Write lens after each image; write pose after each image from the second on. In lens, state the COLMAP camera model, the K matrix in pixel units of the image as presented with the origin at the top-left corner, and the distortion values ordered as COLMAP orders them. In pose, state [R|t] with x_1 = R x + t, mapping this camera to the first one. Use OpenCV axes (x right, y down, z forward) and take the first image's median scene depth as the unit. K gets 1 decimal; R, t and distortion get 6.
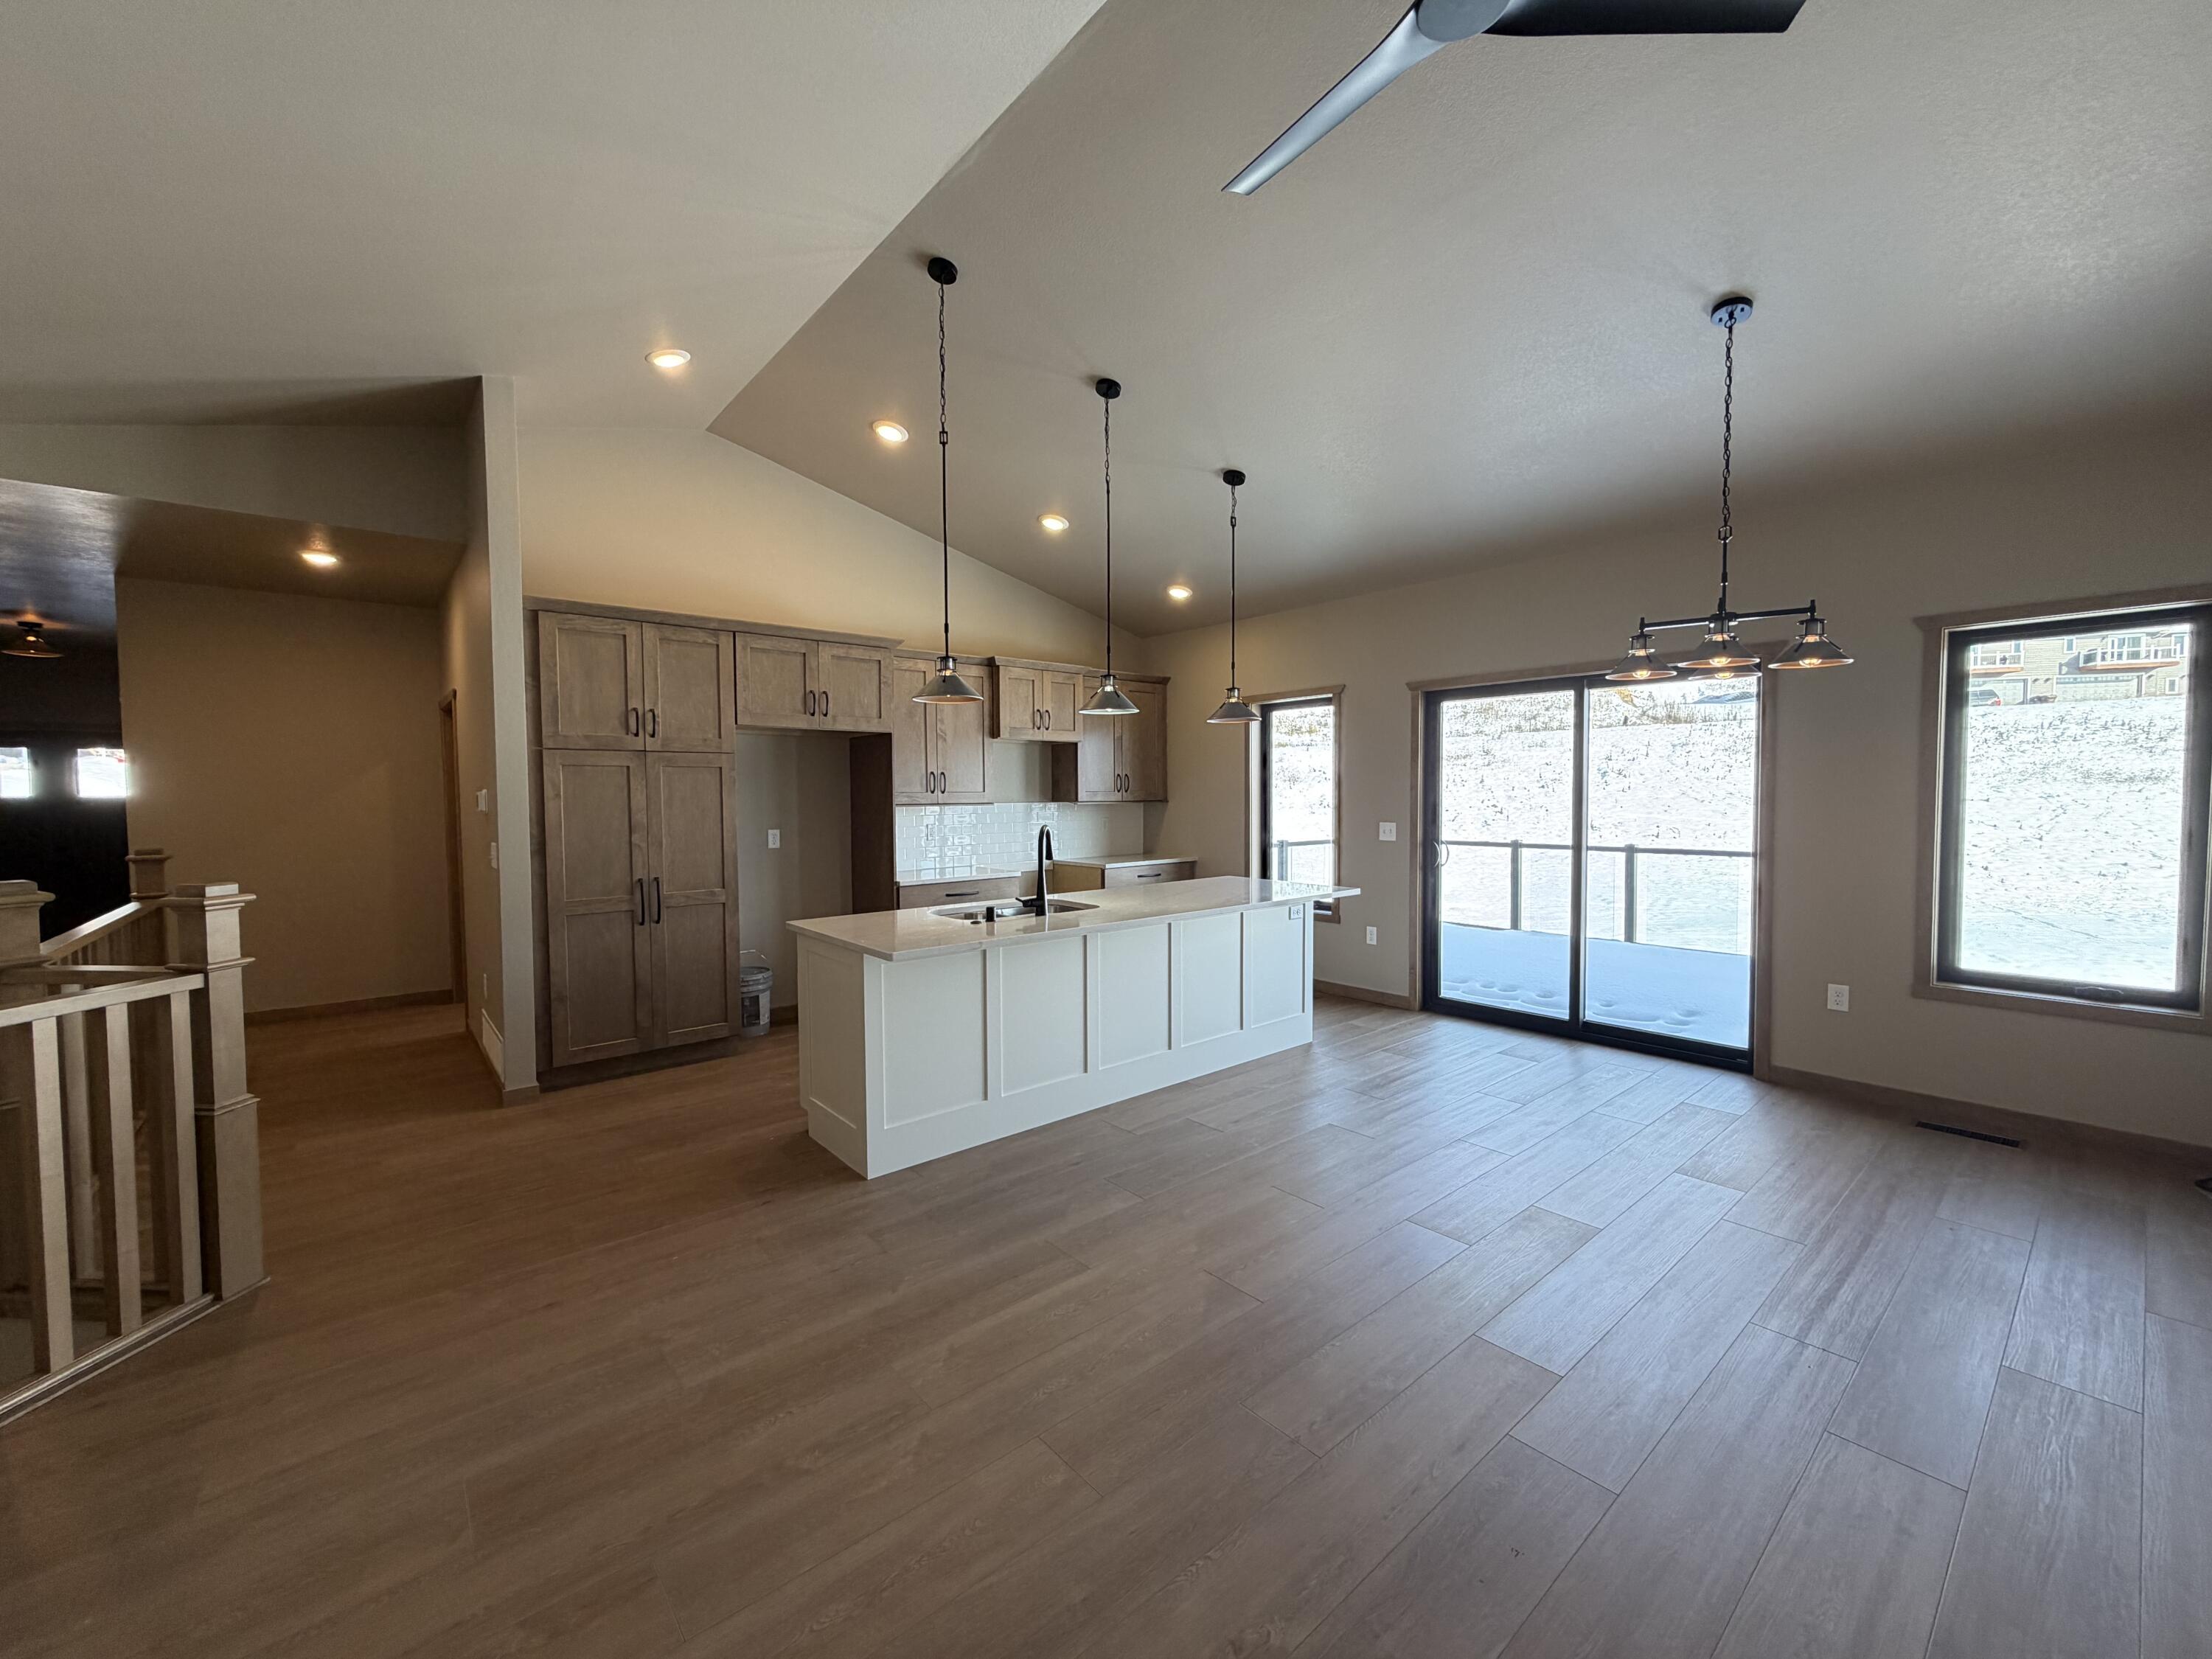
lens RADIAL K [[880.0, 0, 1094.2], [0, 880.0, 829.5], [0, 0, 1]] dist [0.000157, 0.000396]
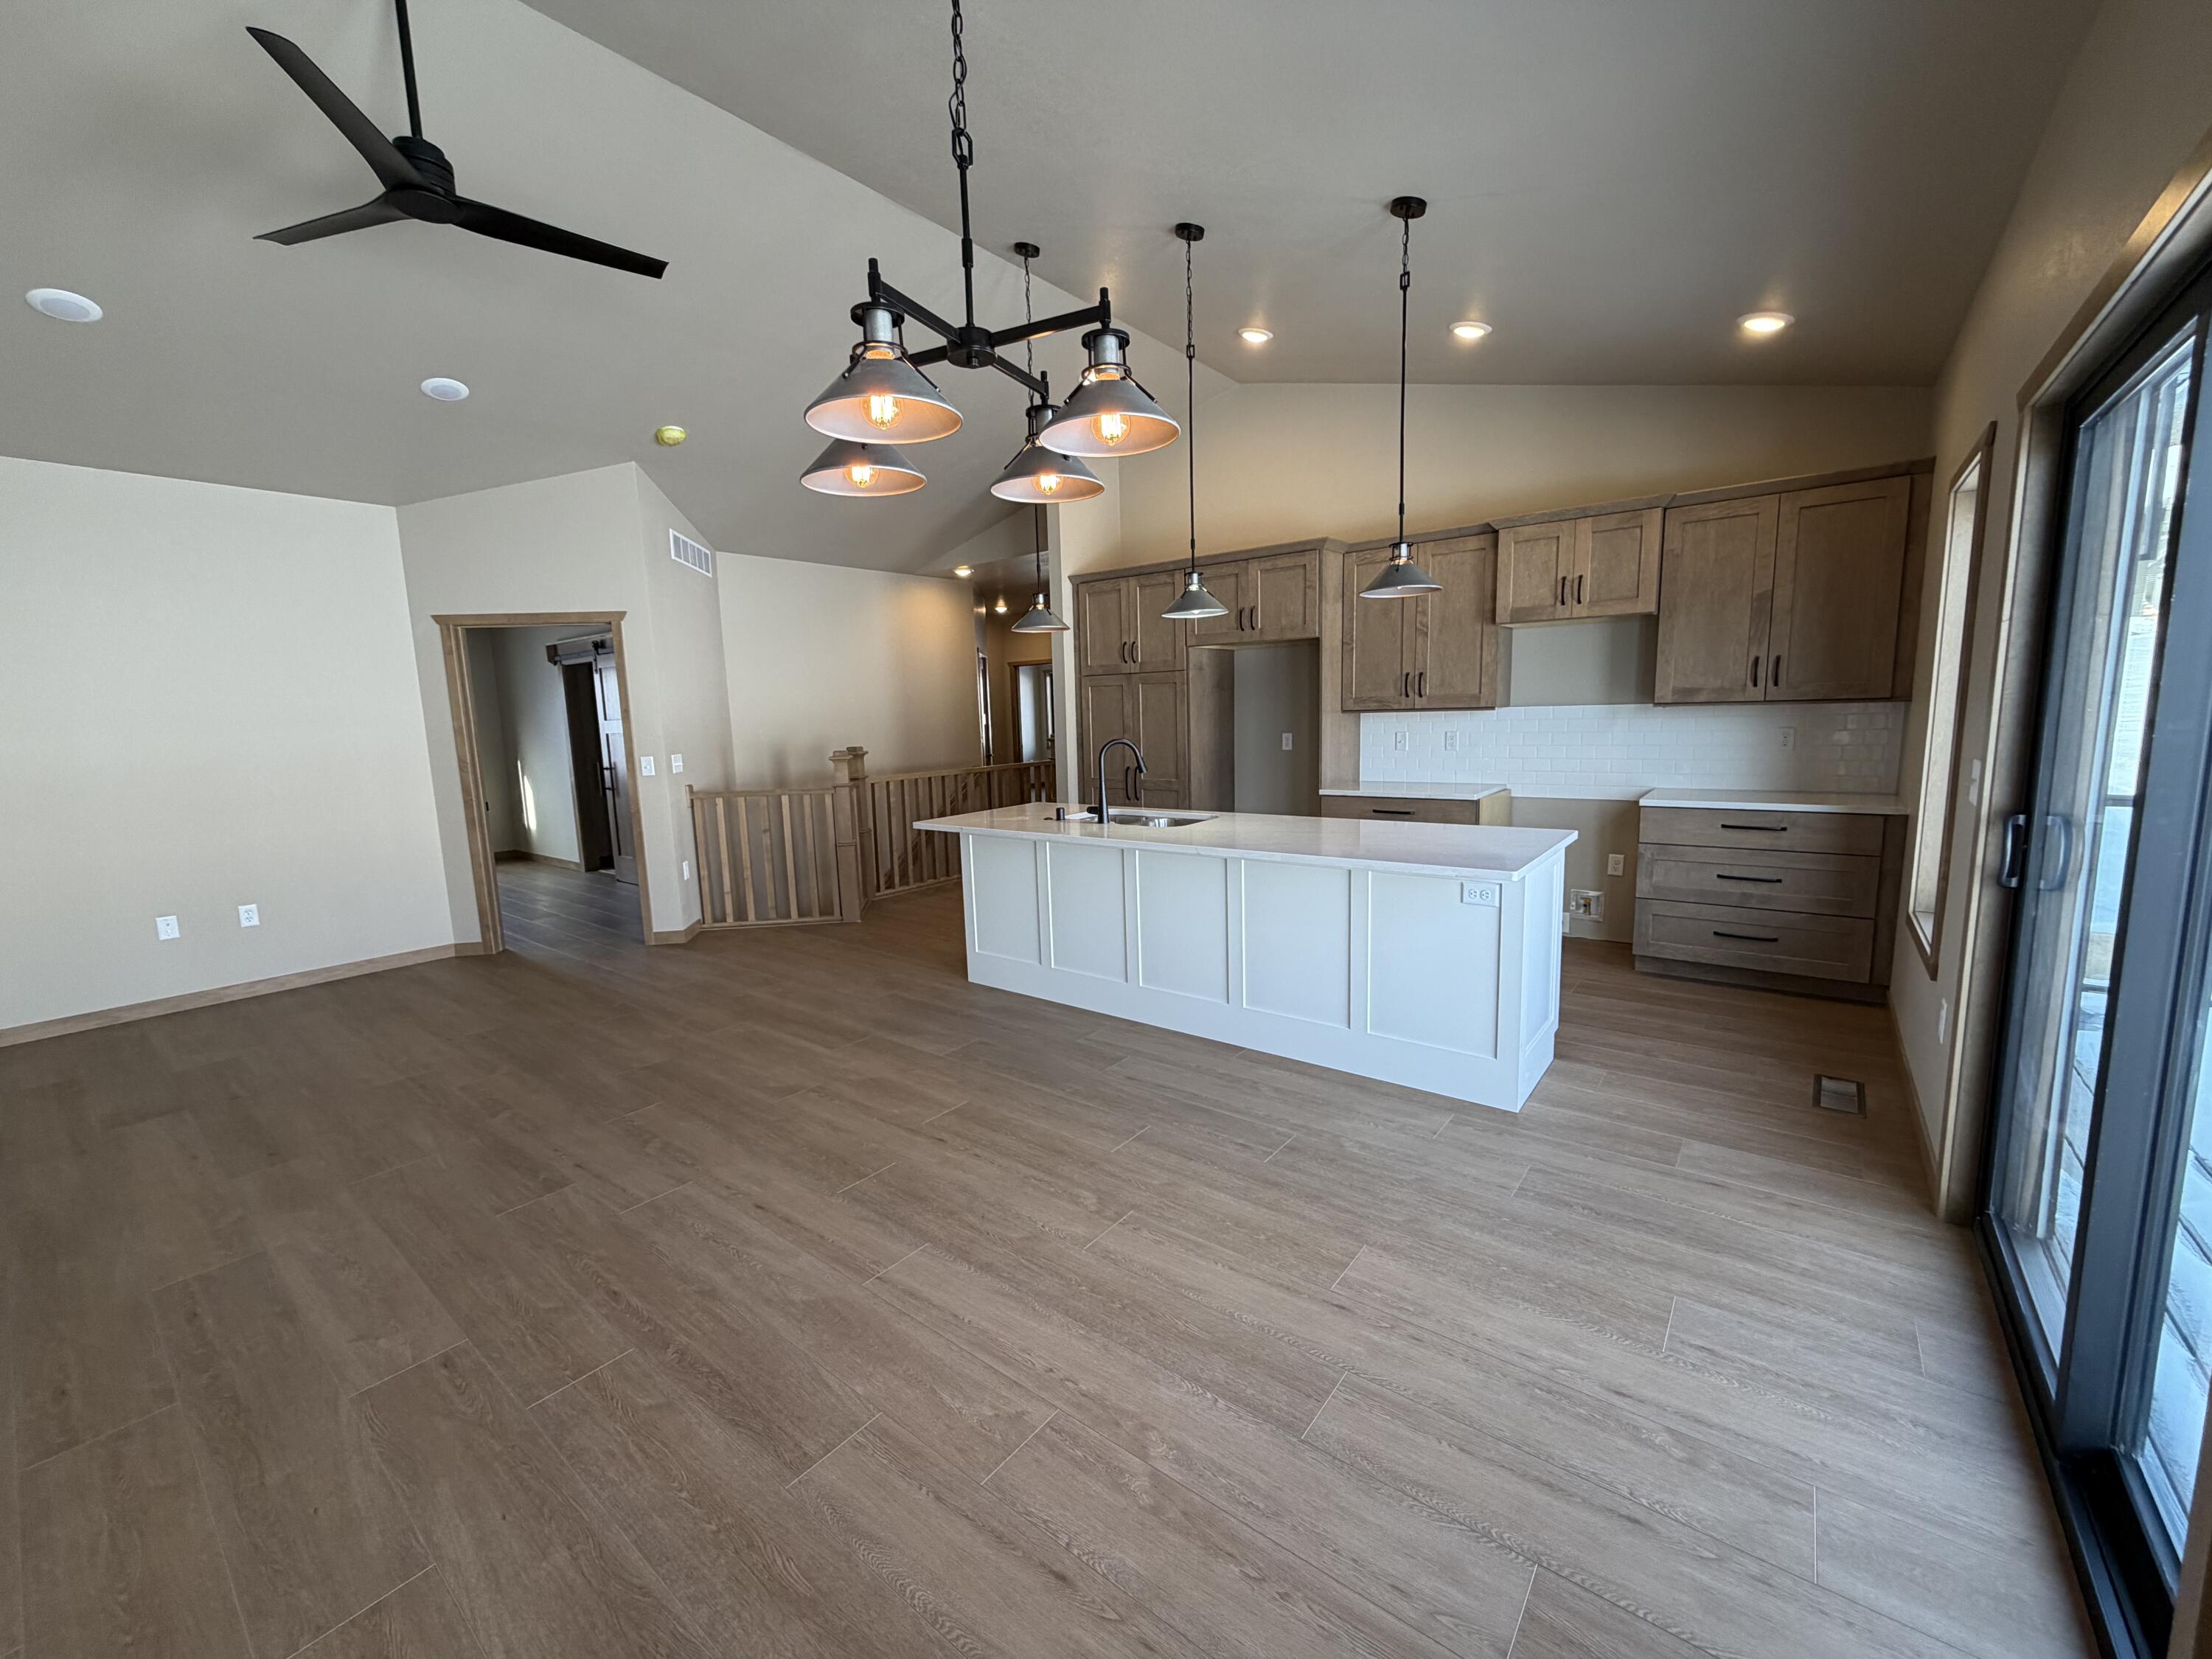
lens RADIAL K [[880.0, 0, 1094.2], [0, 880.0, 829.5], [0, 0, 1]] dist [0.000157, 0.000396]
pose [[0.199729, 0.135542, -0.970431, 0.841928], [-0.011937, 0.990649, 0.135909, -0.034081], [0.979778, -0.015561, 0.199479, 0.671944]]
